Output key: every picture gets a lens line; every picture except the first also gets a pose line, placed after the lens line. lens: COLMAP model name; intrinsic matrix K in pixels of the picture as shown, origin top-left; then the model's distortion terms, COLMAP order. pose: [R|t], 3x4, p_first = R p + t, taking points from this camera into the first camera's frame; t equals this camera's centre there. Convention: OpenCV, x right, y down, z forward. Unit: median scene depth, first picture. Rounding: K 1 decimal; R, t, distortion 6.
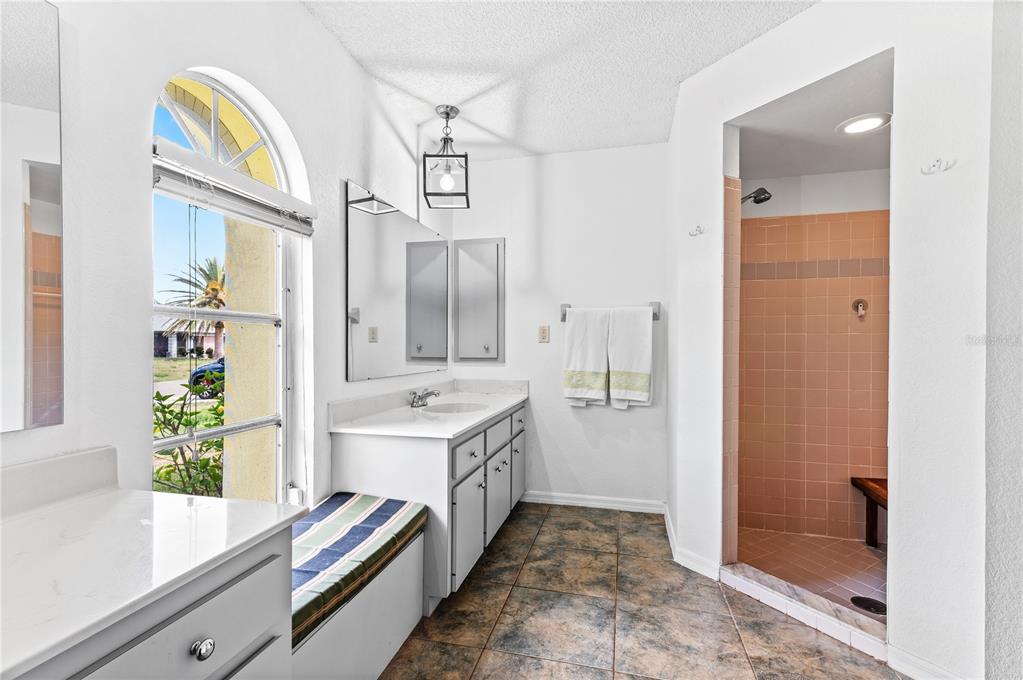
lens RADIAL K [[460.5, 0, 509.2], [0, 460.5, 347.0], [0, 0, 1]] dist [0.001305, 0.000142]
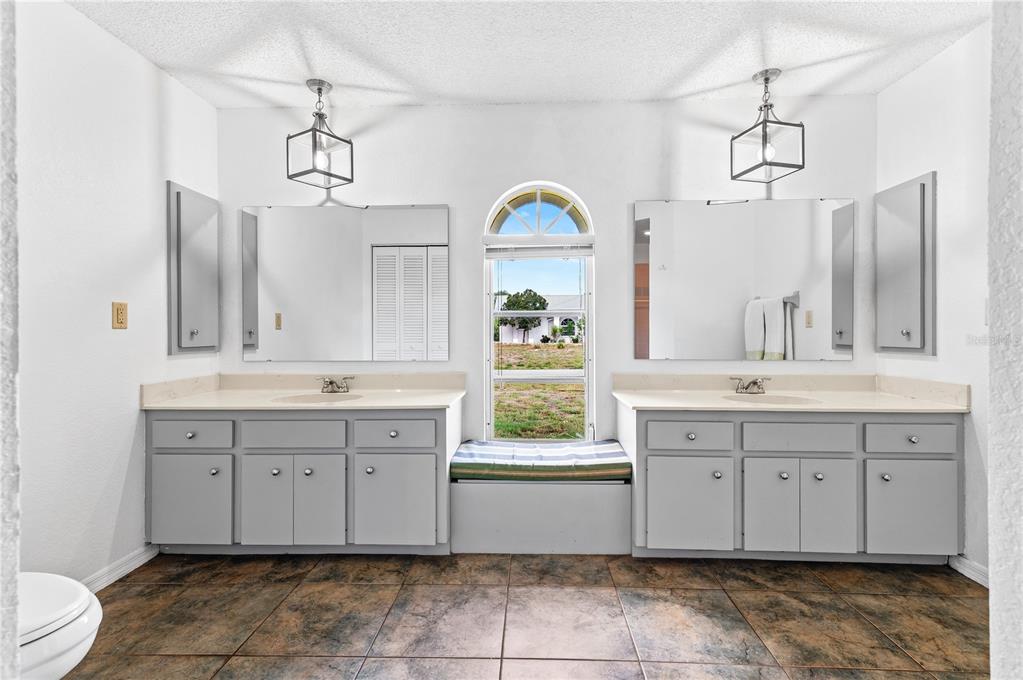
lens RADIAL K [[476.4, 0, 512.3], [0, 476.4, 330.7], [0, 0, 1]] dist [0.000561, 0.000024]
pose [[0.198982, -0.005990, -0.979985, 0.788532], [-0.002836, 0.999974, -0.006688, 0.006158], [0.979999, 0.004110, 0.198960, 0.358412]]
